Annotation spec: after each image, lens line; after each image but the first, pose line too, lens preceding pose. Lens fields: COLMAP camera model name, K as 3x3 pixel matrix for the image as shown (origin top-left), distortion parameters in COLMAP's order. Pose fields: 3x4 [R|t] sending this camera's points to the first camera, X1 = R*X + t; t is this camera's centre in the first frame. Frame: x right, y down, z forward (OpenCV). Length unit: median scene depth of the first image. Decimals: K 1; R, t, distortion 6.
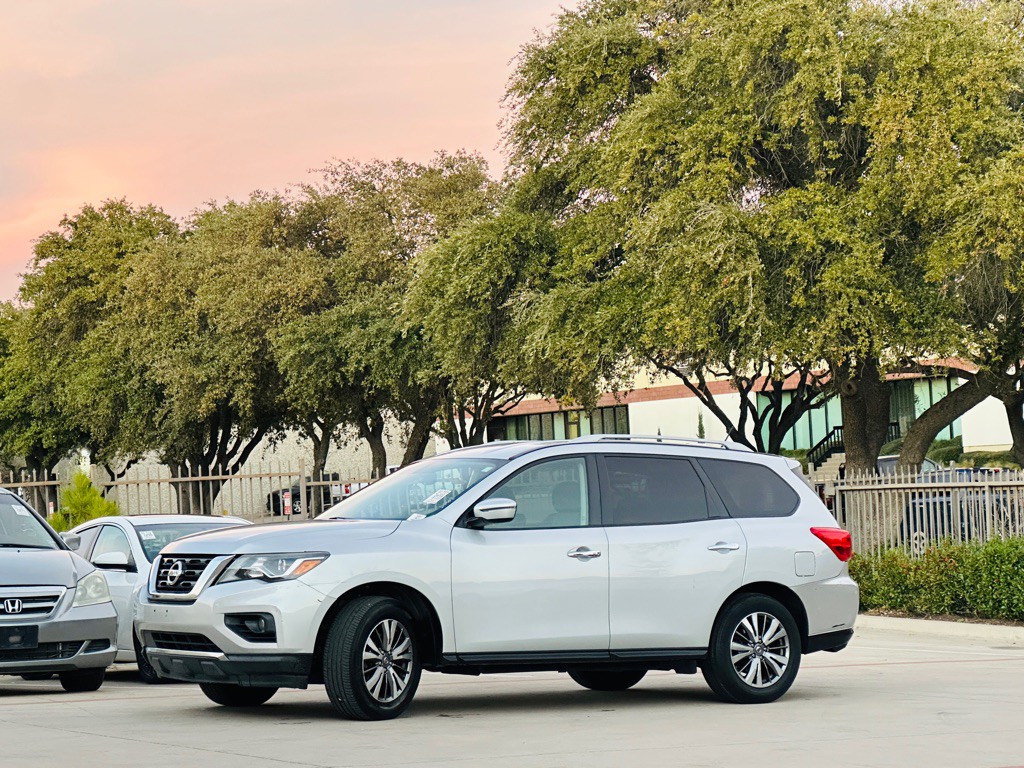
lens RADIAL K [[2223.4, 0, 597.5], [0, 2223.4, 383.7], [0, 0, 1]] dist [0.005052, 2.509205]
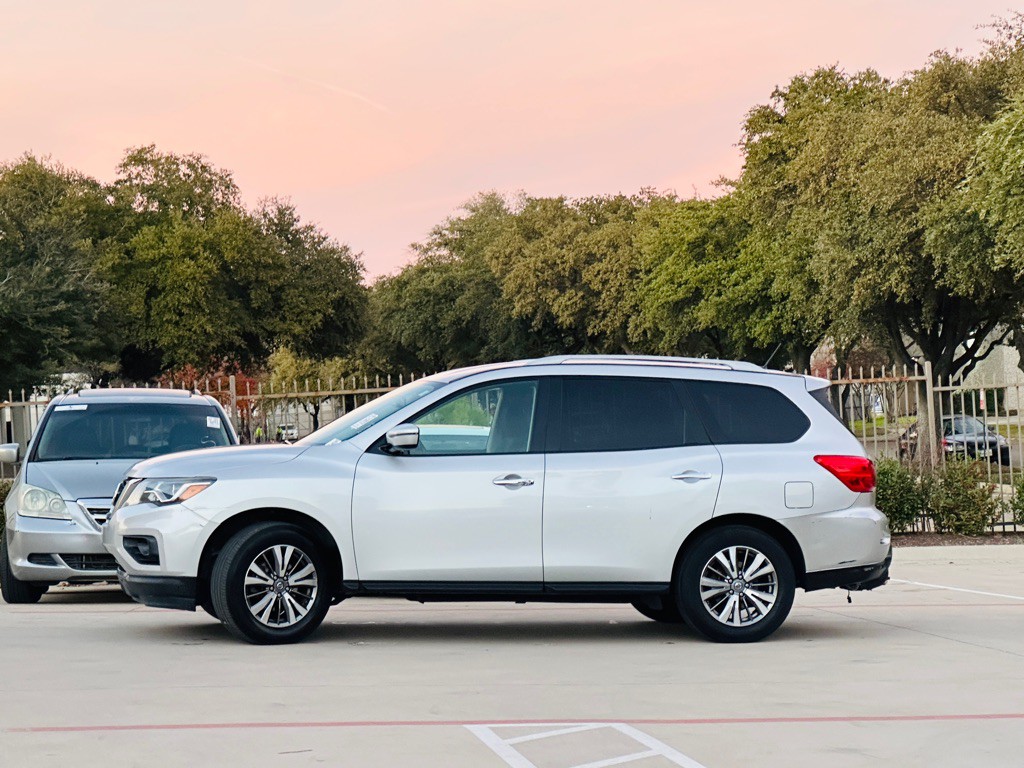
lens RADIAL K [[2499.6, 0, 633.9], [0, 2499.6, 383.9], [0, 0, 1]] dist [0.014269, 1.122729]
pose [[0.928073, 0.003086, -0.372385, 0.424003], [0.016658, 0.998621, 0.049791, -0.017761], [0.372025, -0.052413, 0.926742, 0.020193]]
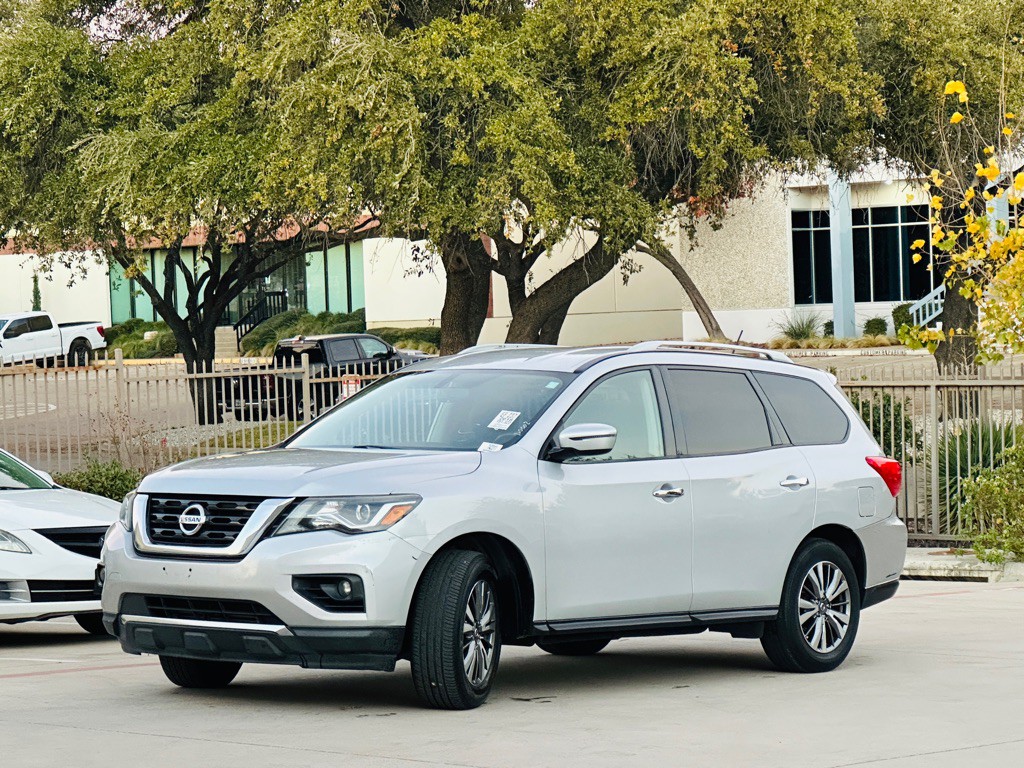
lens RADIAL K [[2633.8, 0, 543.7], [0, 2633.8, 384.8], [0, 0, 1]] dist [-0.113053, 4.996707]
pose [[0.964201, 0.011003, 0.264945, -0.285412], [-0.025513, 0.998353, 0.051386, -0.009014], [-0.263943, -0.056306, 0.962893, 0.101830]]
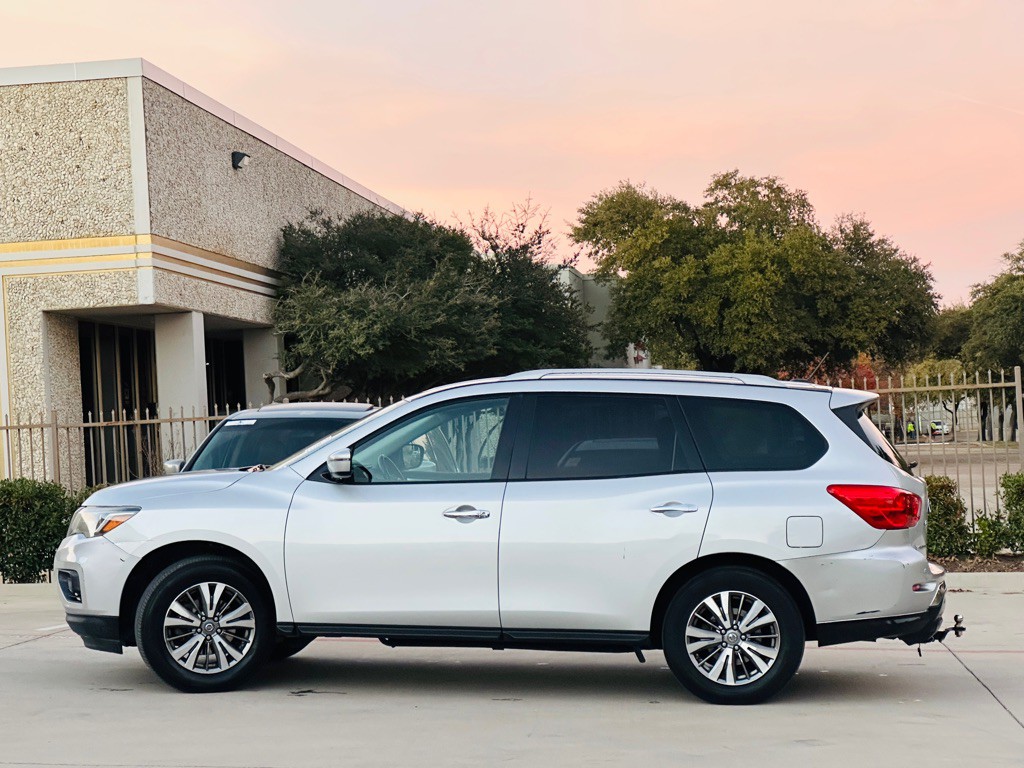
lens RADIAL K [[2223.4, 0, 597.5], [0, 2223.4, 383.7], [0, 0, 1]] dist [0.005052, 2.509205]
pose [[0.773832, -0.002503, -0.633385, 0.542544], [0.037376, 0.998430, 0.041719, -0.006028], [0.632287, -0.055957, 0.772711, 0.363805]]
